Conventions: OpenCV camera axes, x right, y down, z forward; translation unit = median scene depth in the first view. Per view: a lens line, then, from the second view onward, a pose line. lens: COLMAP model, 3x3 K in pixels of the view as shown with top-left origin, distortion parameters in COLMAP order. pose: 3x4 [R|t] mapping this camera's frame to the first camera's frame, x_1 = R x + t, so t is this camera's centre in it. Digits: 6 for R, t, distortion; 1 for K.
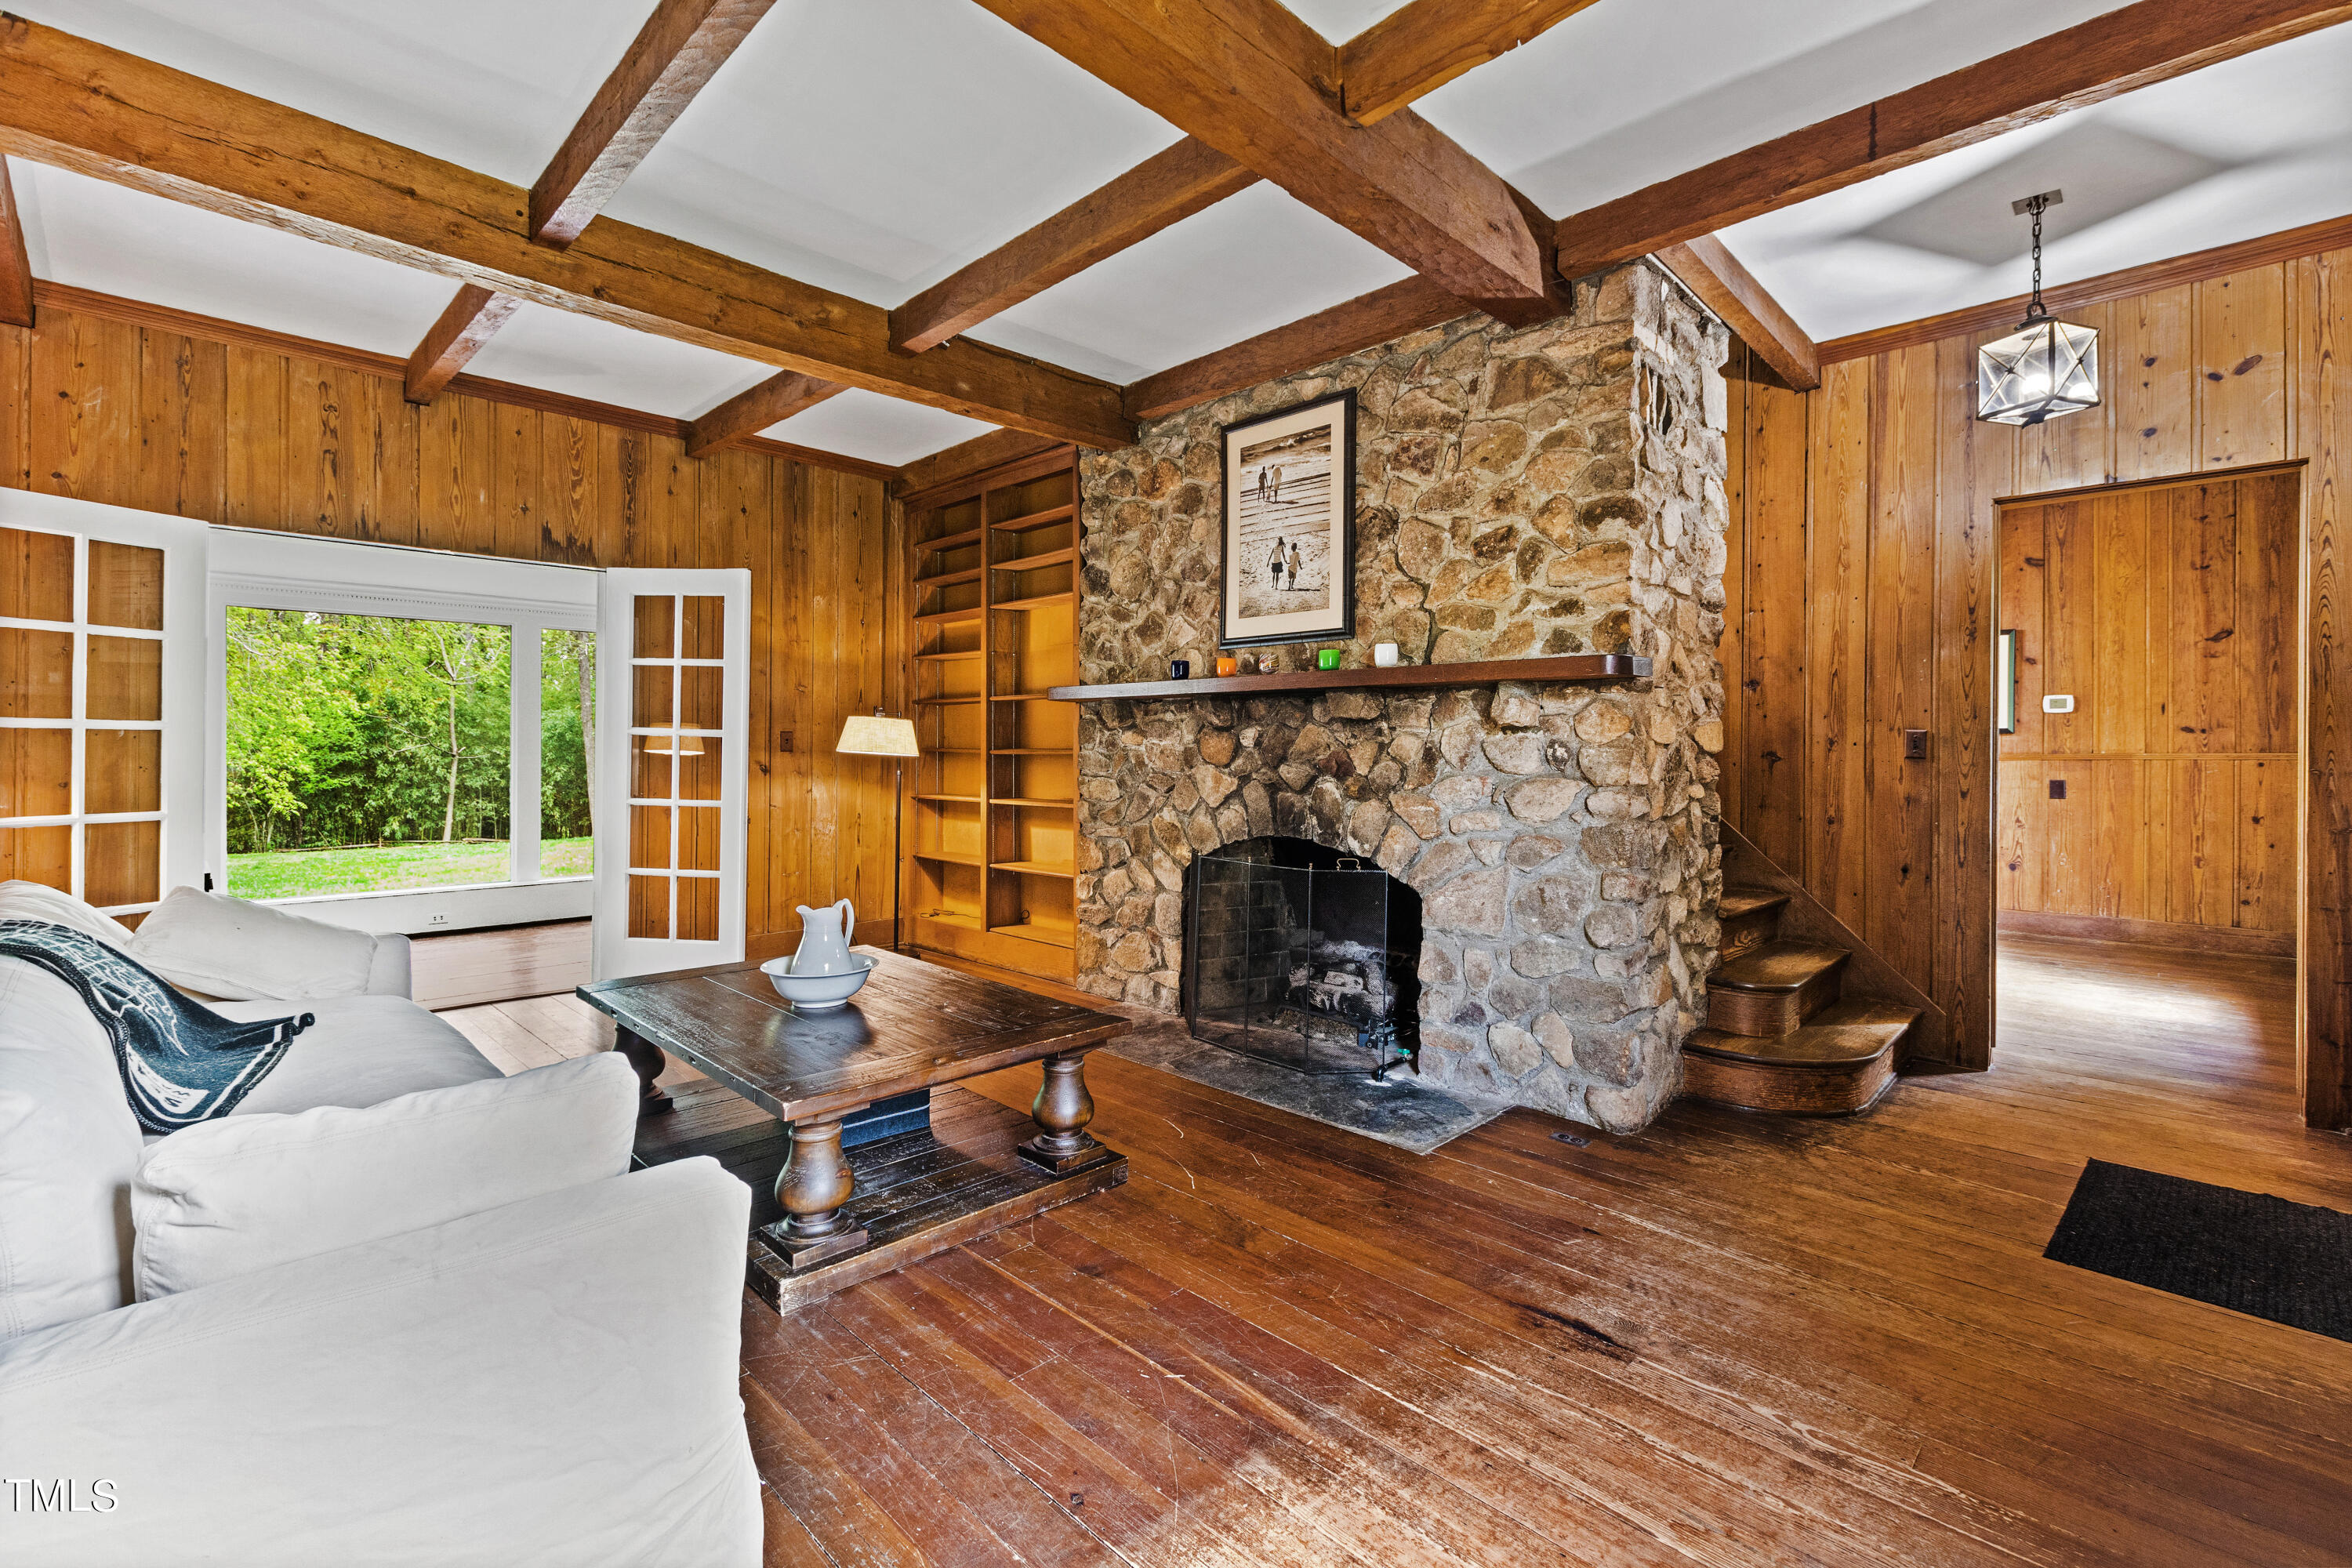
lens RADIAL K [[1030.4, 0, 1140.0], [0, 1030.4, 759.9], [0, 0, 1]] dist [0.004896, -0.002574]
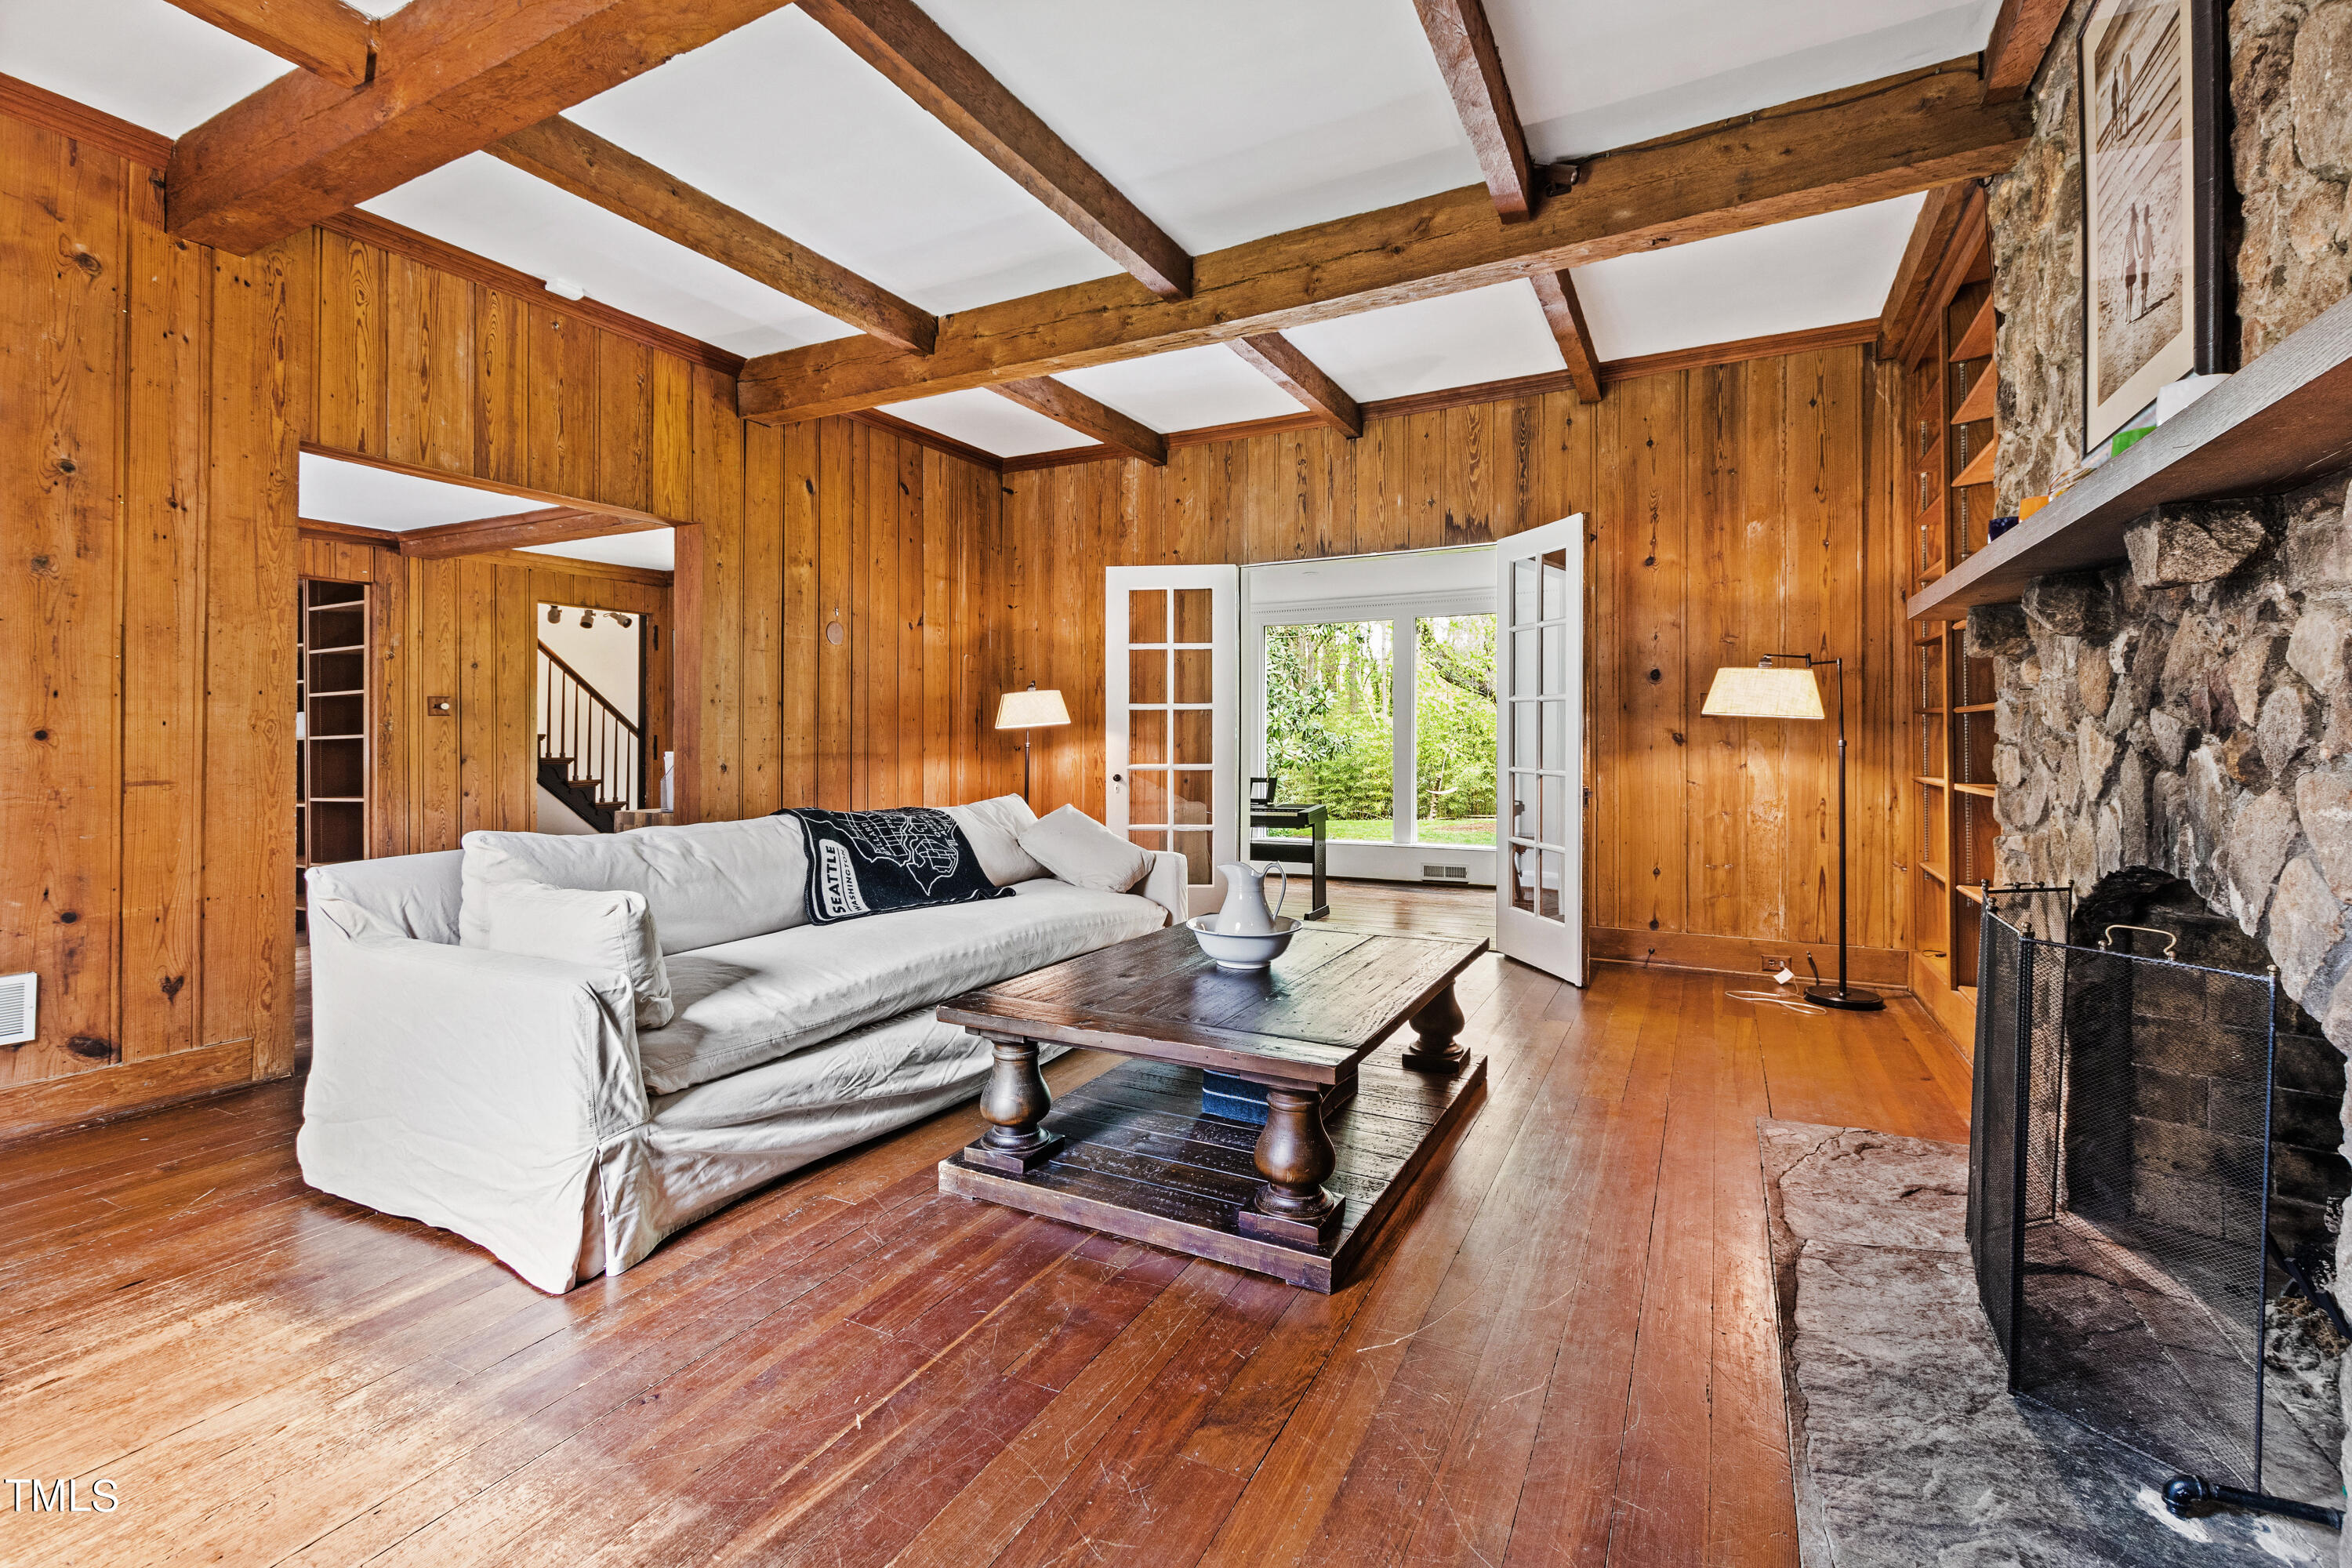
lens RADIAL K [[1030.4, 0, 1167.0], [0, 1030.4, 731.2], [0, 0, 1]] dist [0.004896, -0.002574]
pose [[0.310543, -0.011819, -0.950486, 0.437581], [-0.003690, 0.999900, -0.013639, 0.022529], [0.950552, 0.007743, 0.310469, 0.465425]]
